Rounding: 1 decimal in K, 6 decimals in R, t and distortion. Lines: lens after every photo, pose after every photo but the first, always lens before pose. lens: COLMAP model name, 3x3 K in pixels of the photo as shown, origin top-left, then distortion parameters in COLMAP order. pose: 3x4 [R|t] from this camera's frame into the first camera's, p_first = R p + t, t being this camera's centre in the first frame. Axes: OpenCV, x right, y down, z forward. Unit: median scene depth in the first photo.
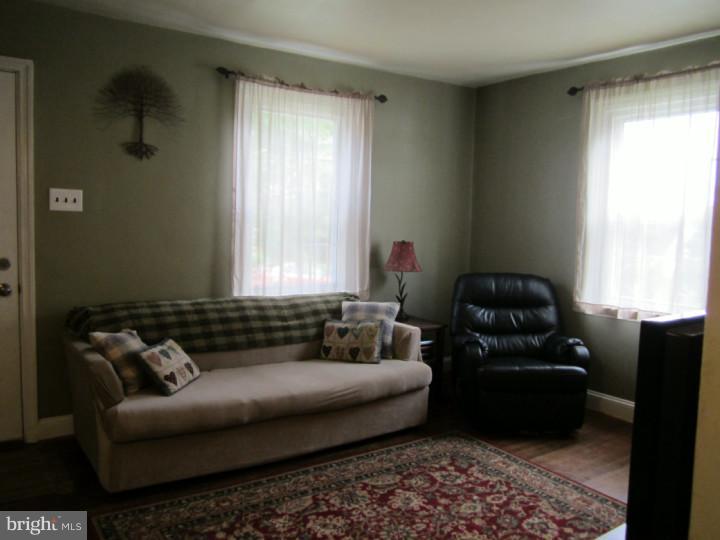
lens RADIAL K [[596.9, 0, 360.0], [0, 596.9, 270.0], [0, 0, 1]] dist [-0.046793, 0.015388]
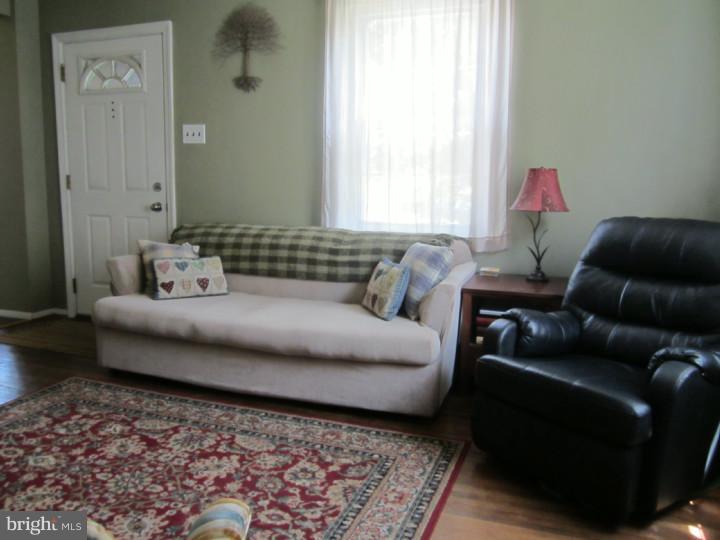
lens RADIAL K [[596.9, 0, 360.0], [0, 596.9, 270.0], [0, 0, 1]] dist [-0.046793, 0.015388]
pose [[0.562890, 0.100530, -0.820395, 0.721914], [-0.062932, 0.994907, 0.078735, 0.040327], [0.824132, 0.007310, 0.566350, 0.616422]]
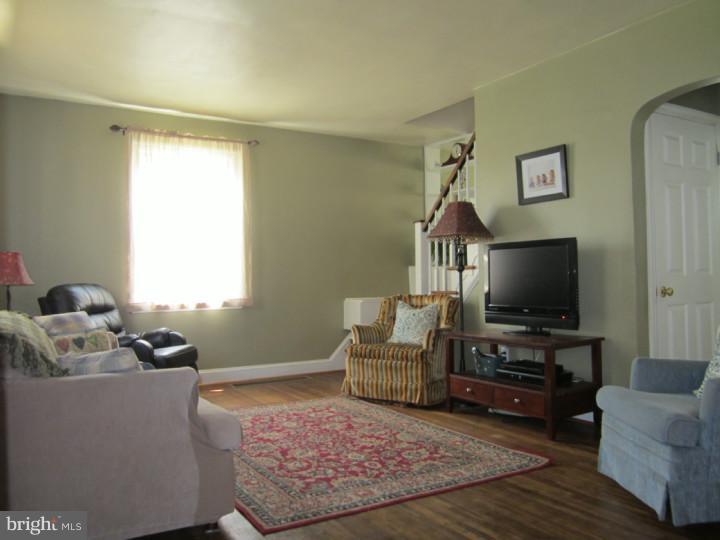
lens RADIAL K [[584.8, 0, 360.0], [0, 584.8, 270.0], [0, 0, 1]] dist [-0.000407, 0.003184]
pose [[0.072412, -0.011837, 0.997305, -1.032342], [0.102575, 0.994716, 0.004358, 0.036886], [-0.992086, 0.101983, 0.073244, 0.593296]]
